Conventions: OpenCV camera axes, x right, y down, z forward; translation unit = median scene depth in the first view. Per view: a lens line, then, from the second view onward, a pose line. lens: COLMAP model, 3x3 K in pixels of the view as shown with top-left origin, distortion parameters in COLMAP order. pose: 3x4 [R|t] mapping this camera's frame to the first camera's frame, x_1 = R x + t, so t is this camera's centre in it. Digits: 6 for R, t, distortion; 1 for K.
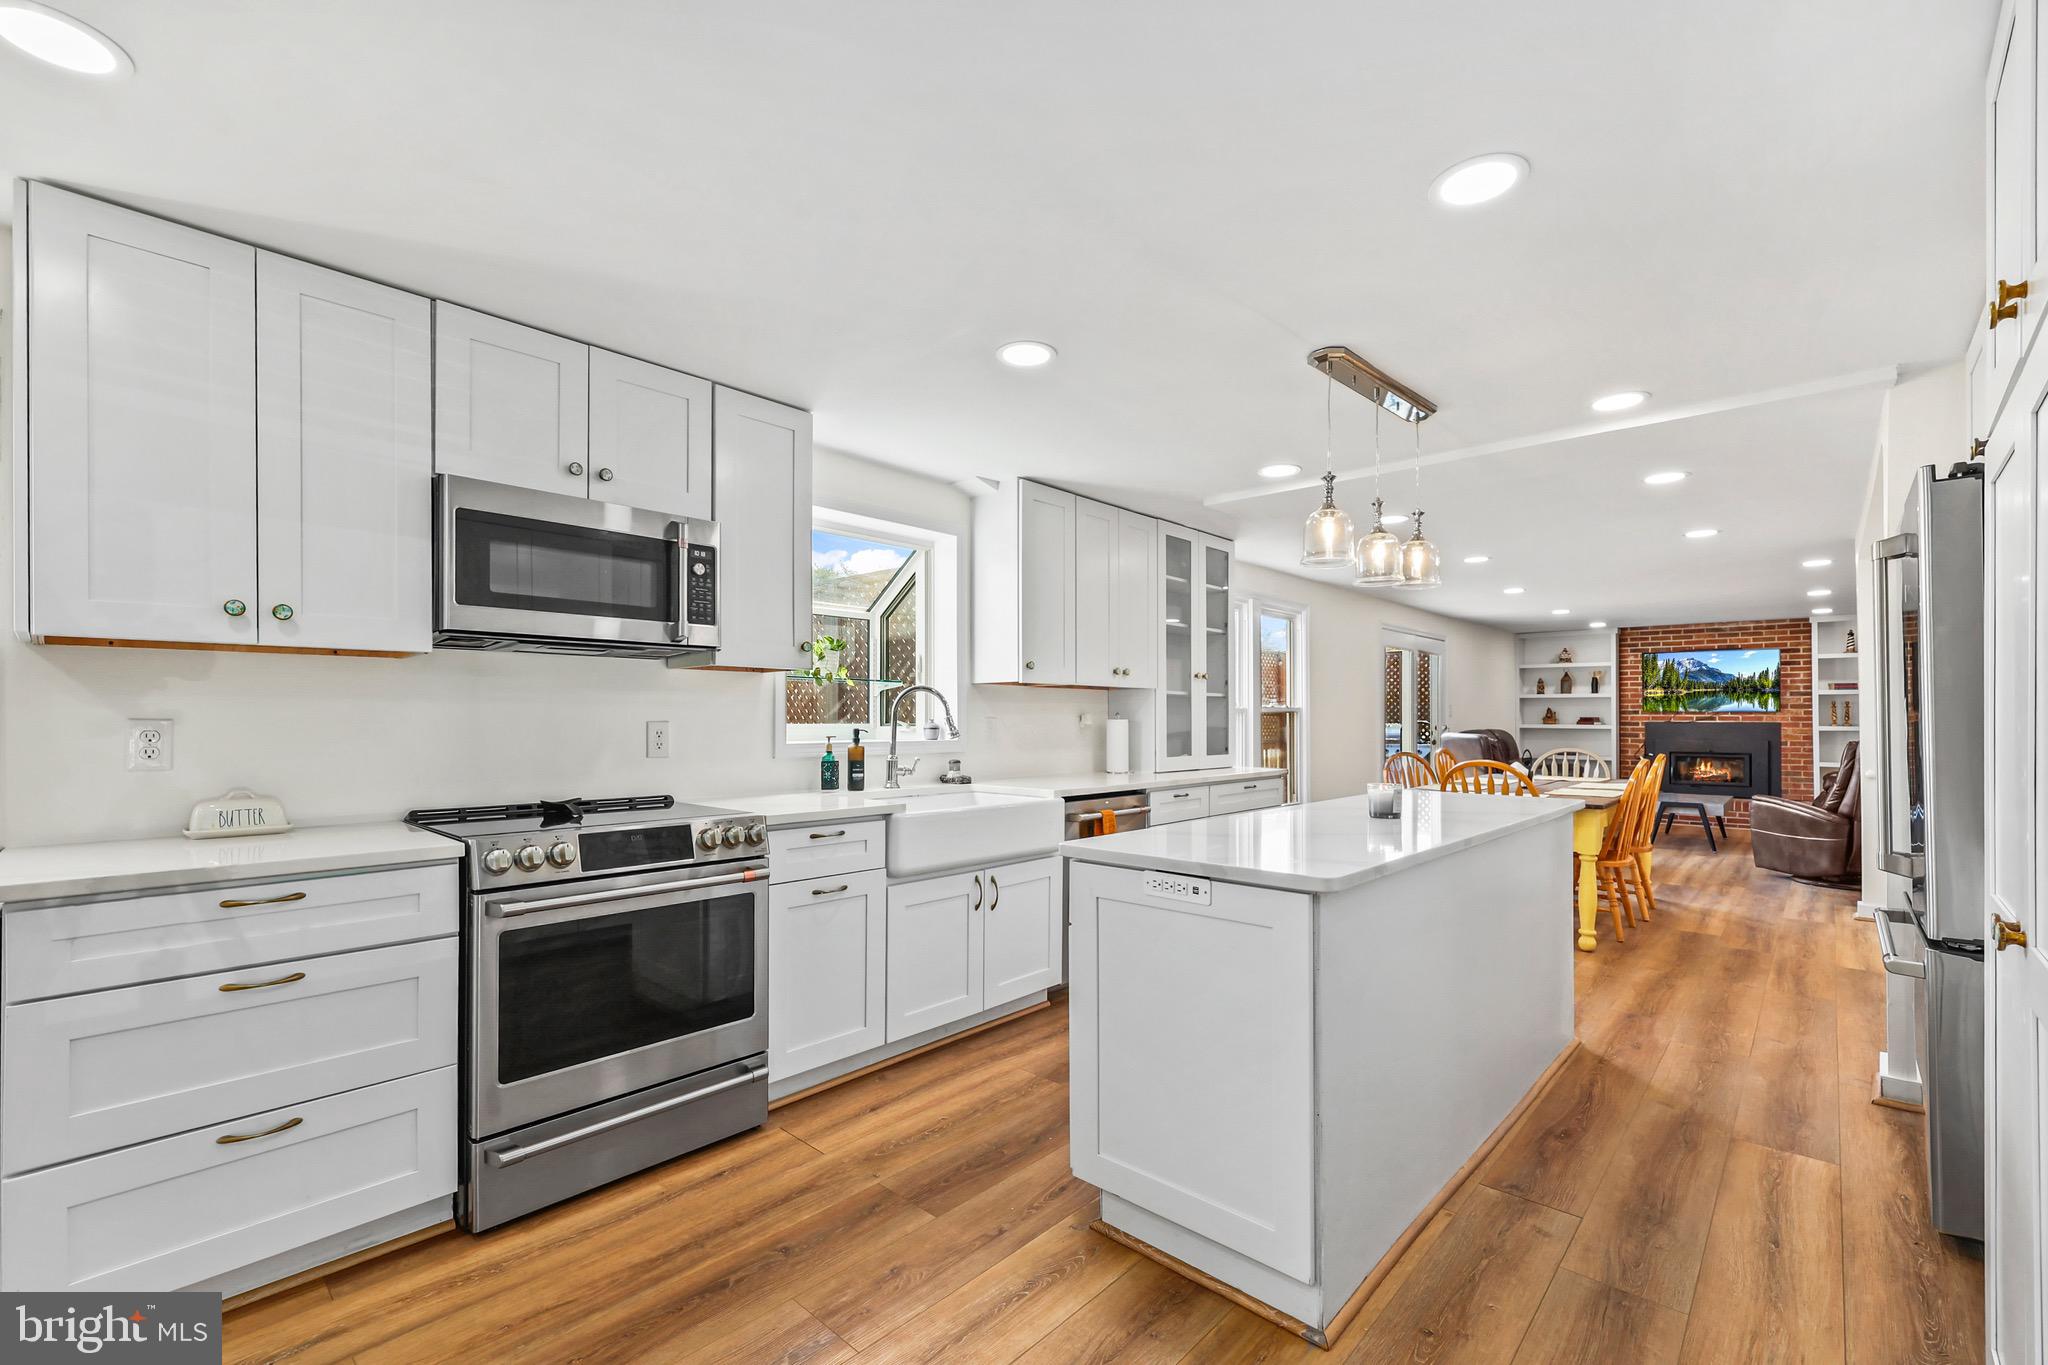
lens RADIAL K [[863.4, 0, 1030.3], [0, 863.4, 720.1], [0, 0, 1]] dist [0.003571, 0.000201]
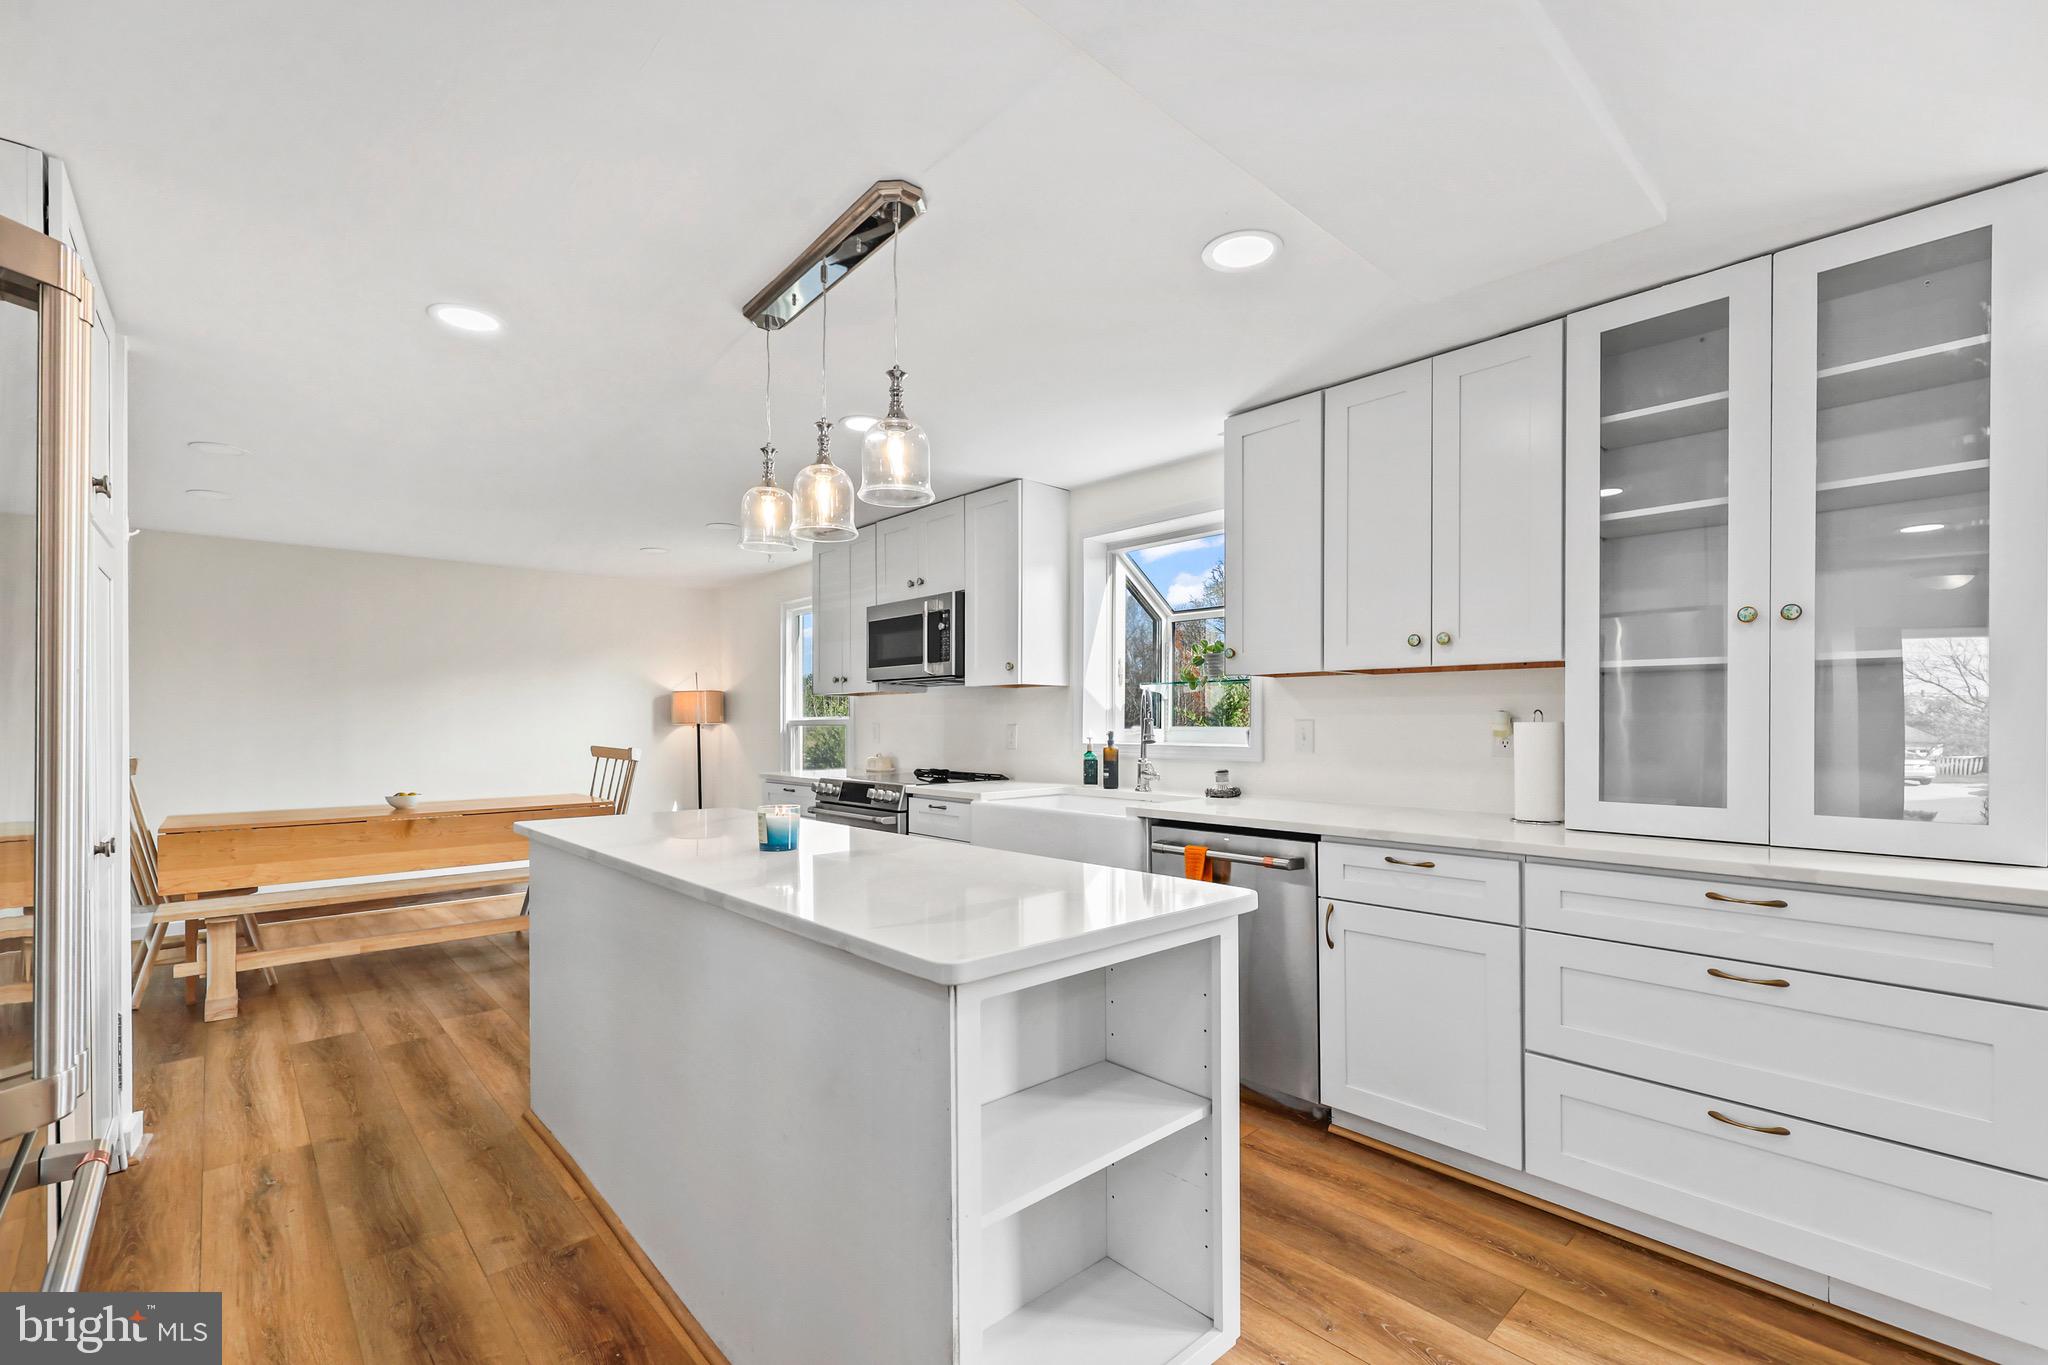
lens RADIAL K [[880.4, 0, 1026.7], [0, 880.4, 731.3], [0, 0, 1]] dist [-0.001934, 0.000556]
pose [[-0.076098, 0.006997, -0.997076, 0.959684], [0.000233, 0.999975, 0.006999, 0.001488], [0.997100, 0.000300, -0.076098, 1.040894]]
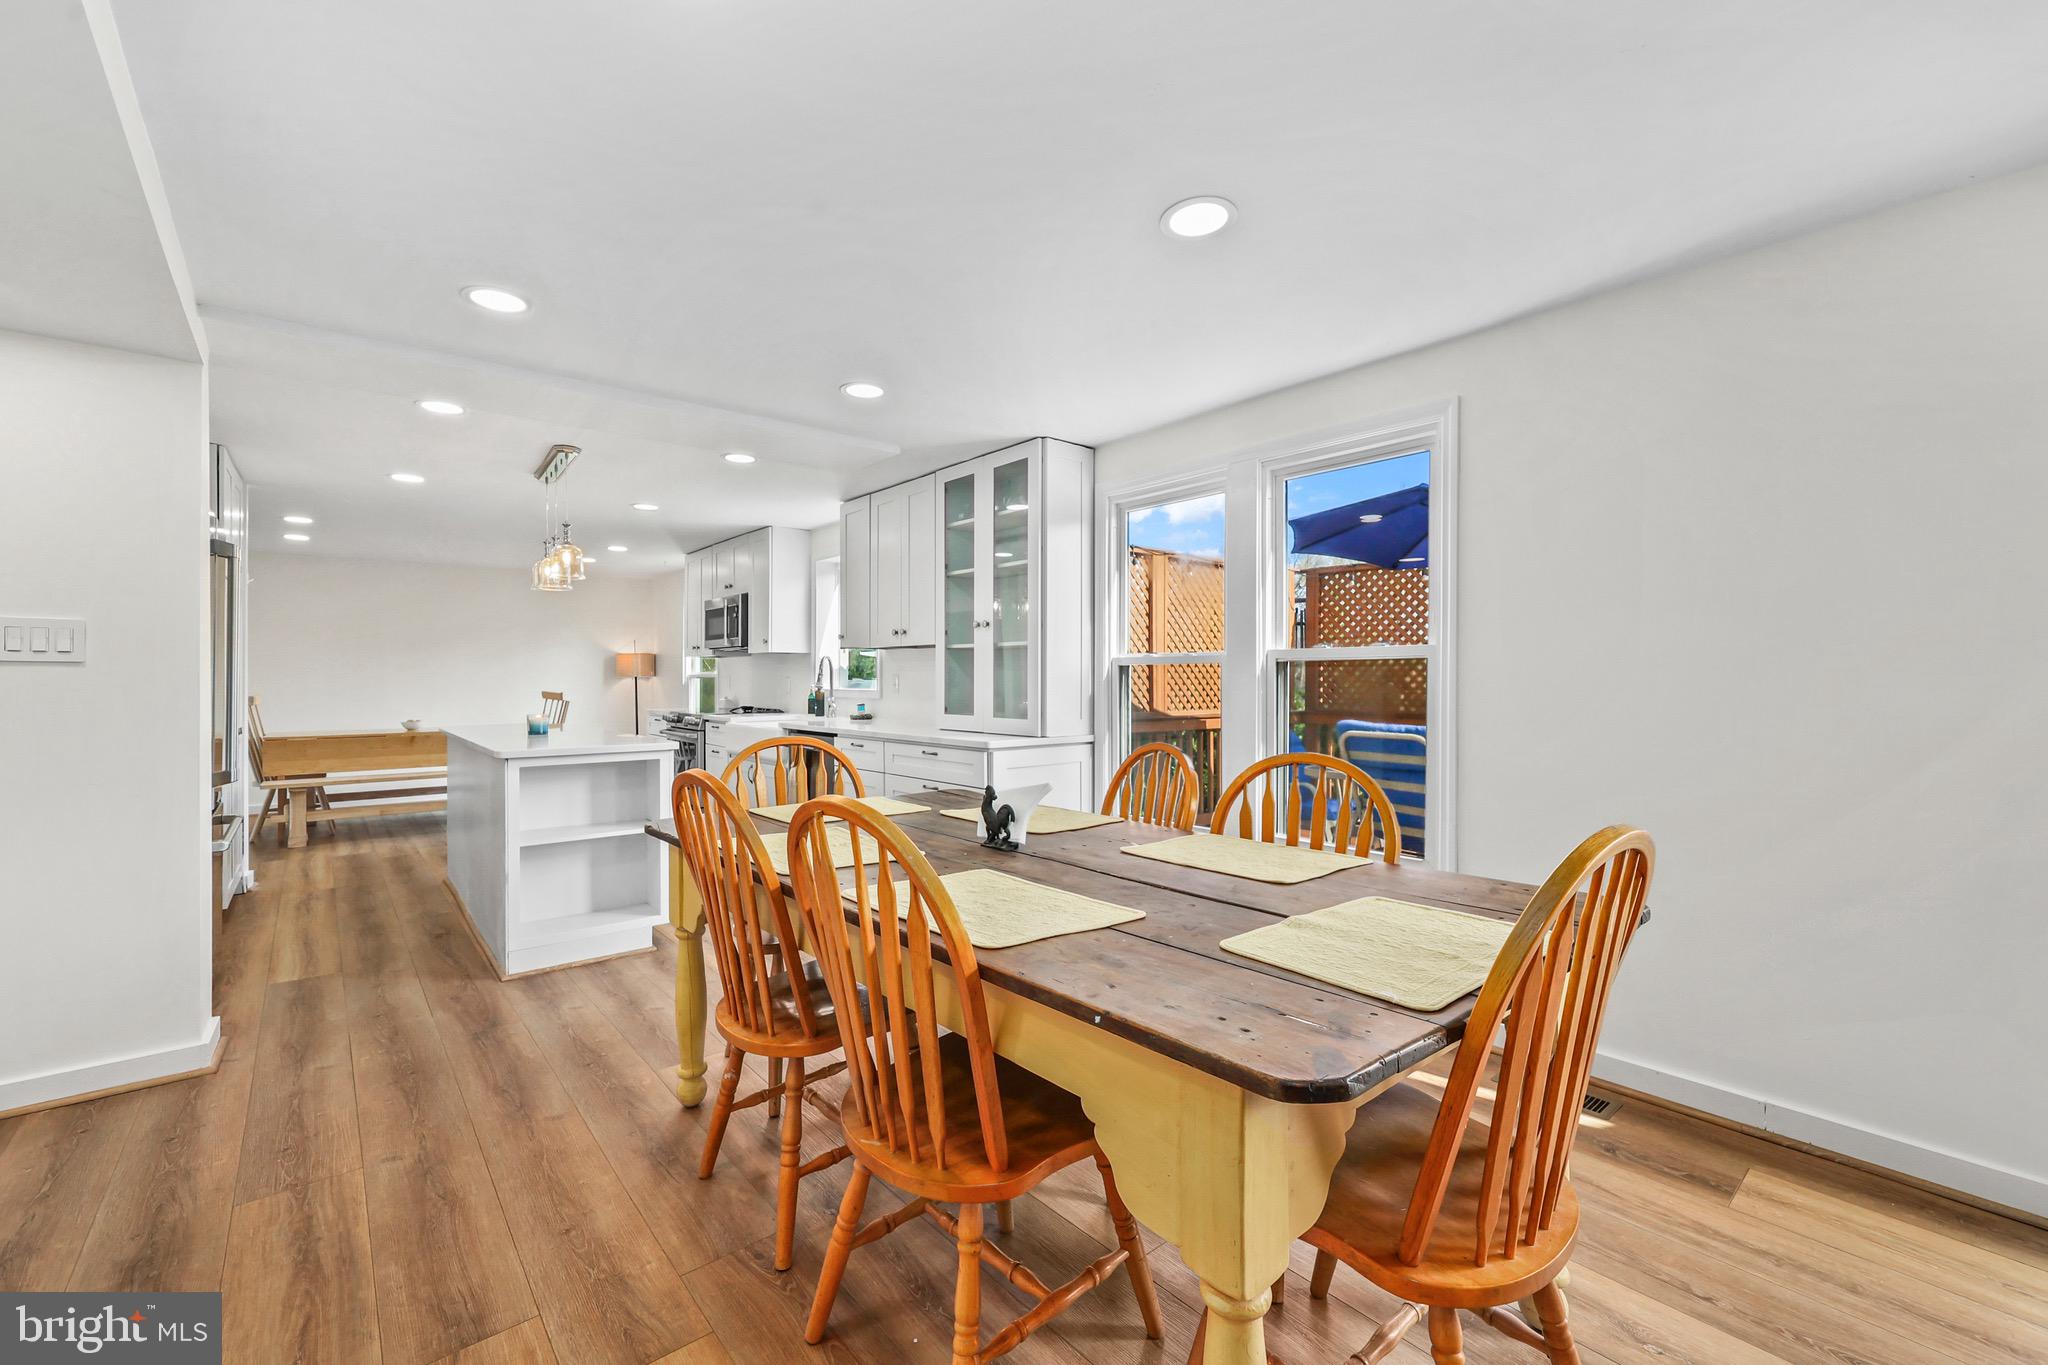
lens RADIAL K [[847.5, 0, 1024.0], [0, 847.5, 682.5], [0, 0, 1]] dist [0.000257, -0.000165]
pose [[-0.126826, 0.003880, -0.991917, 1.556583], [-0.000964, 0.999991, 0.004035, 0.004556], [0.991924, 0.001468, -0.126821, 1.740286]]
